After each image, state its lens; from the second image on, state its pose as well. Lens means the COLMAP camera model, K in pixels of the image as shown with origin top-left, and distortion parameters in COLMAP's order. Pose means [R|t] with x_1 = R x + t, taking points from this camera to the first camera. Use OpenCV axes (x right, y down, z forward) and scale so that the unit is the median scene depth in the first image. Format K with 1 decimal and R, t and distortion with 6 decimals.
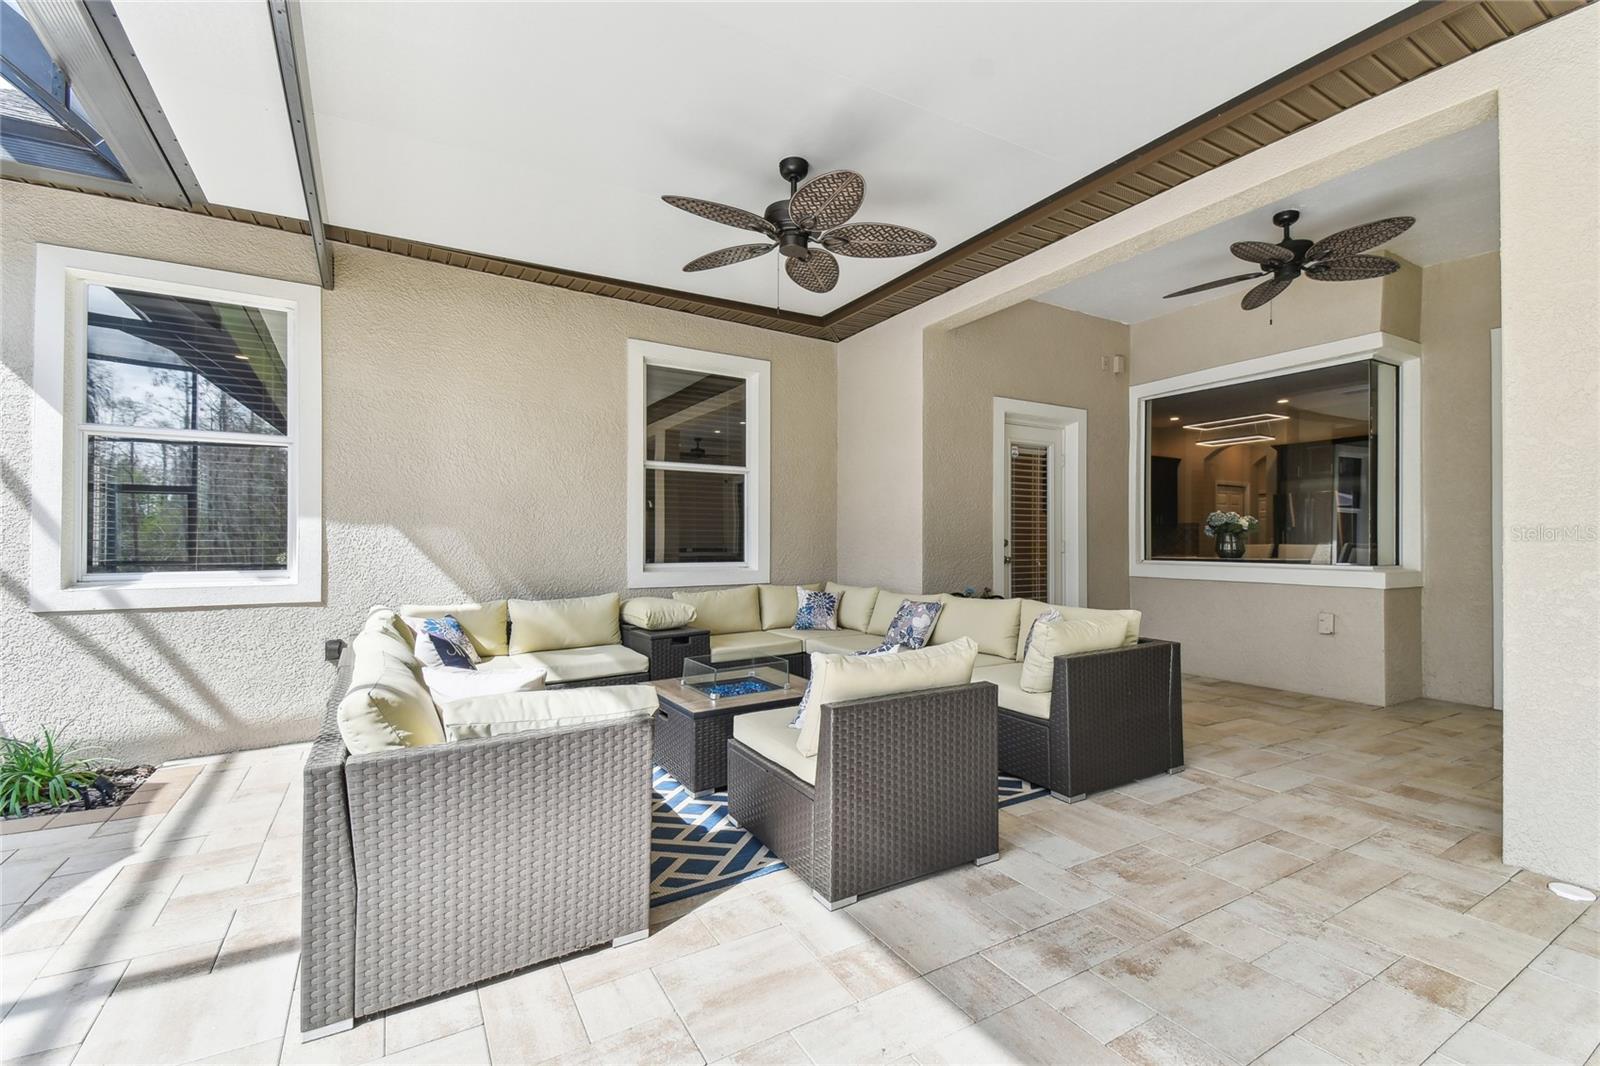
lens RADIAL K [[703.9, 0, 843.9], [0, 703.9, 539.5], [0, 0, 1]] dist [0.043671, -0.006271]
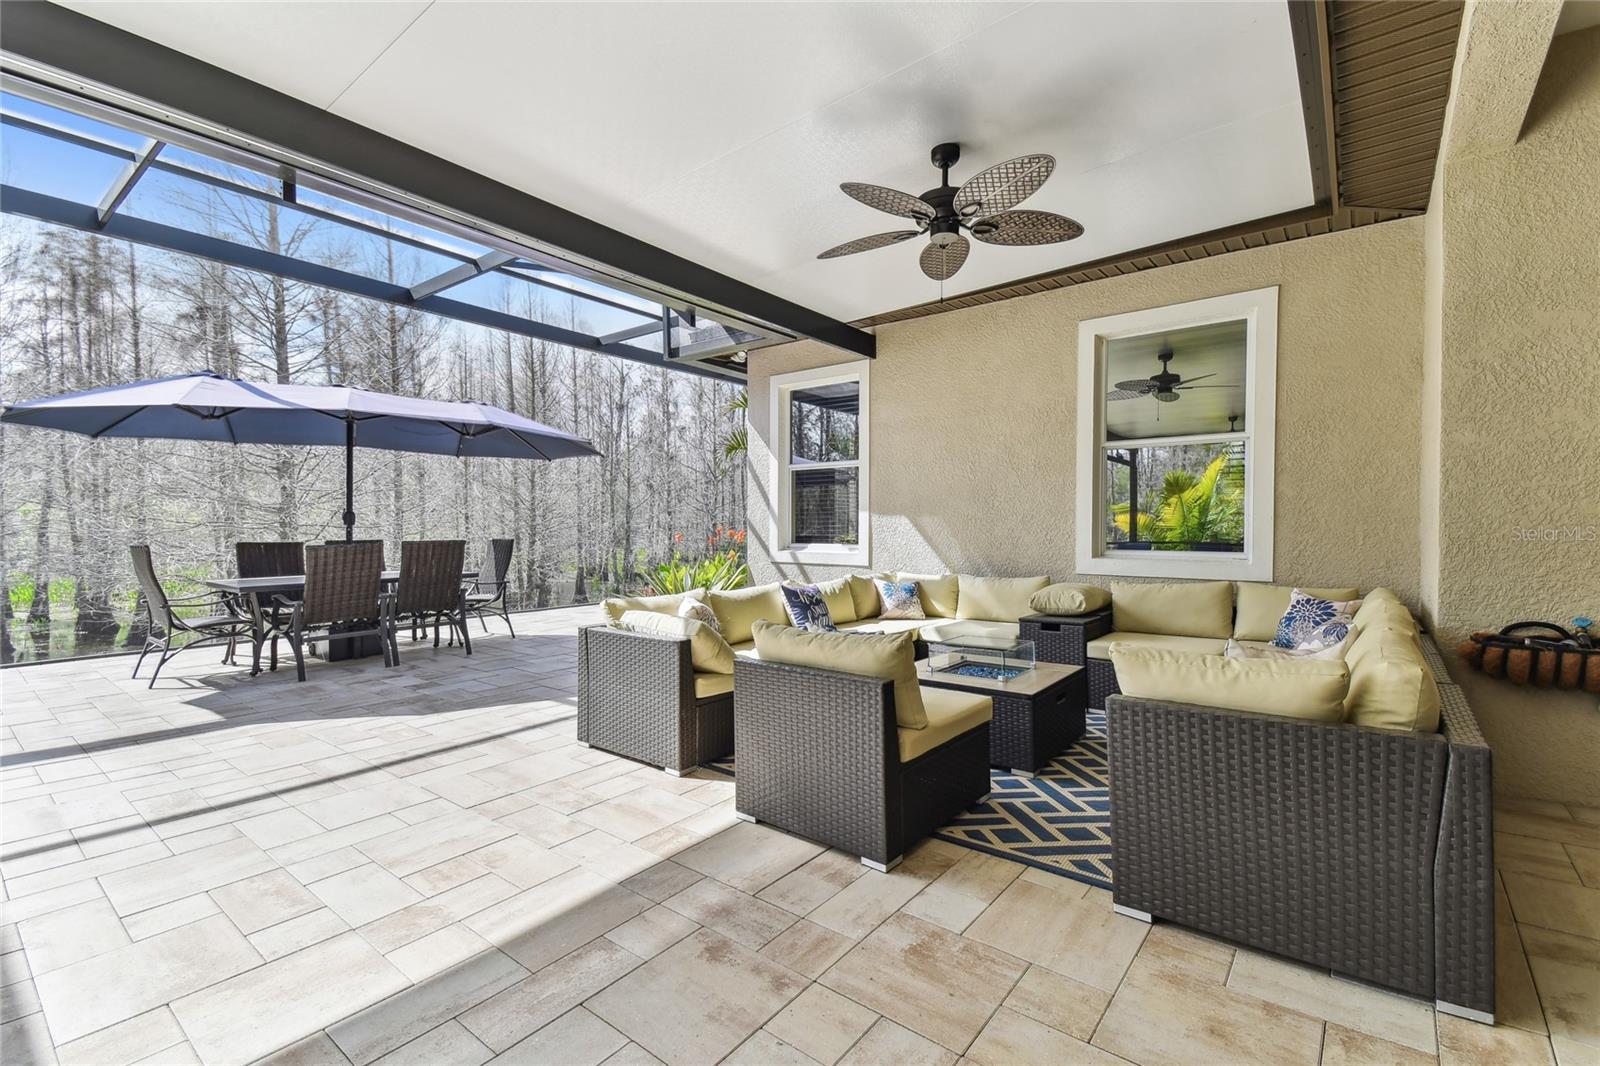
lens RADIAL K [[703.9, 0, 791.1], [0, 703.9, 542.1], [0, 0, 1]] dist [0.043671, -0.006271]
pose [[0.336578, 0.021951, -0.941400, 0.704979], [0.001774, 0.999712, 0.023945, -0.000070], [0.941654, -0.009729, 0.336442, 0.394719]]
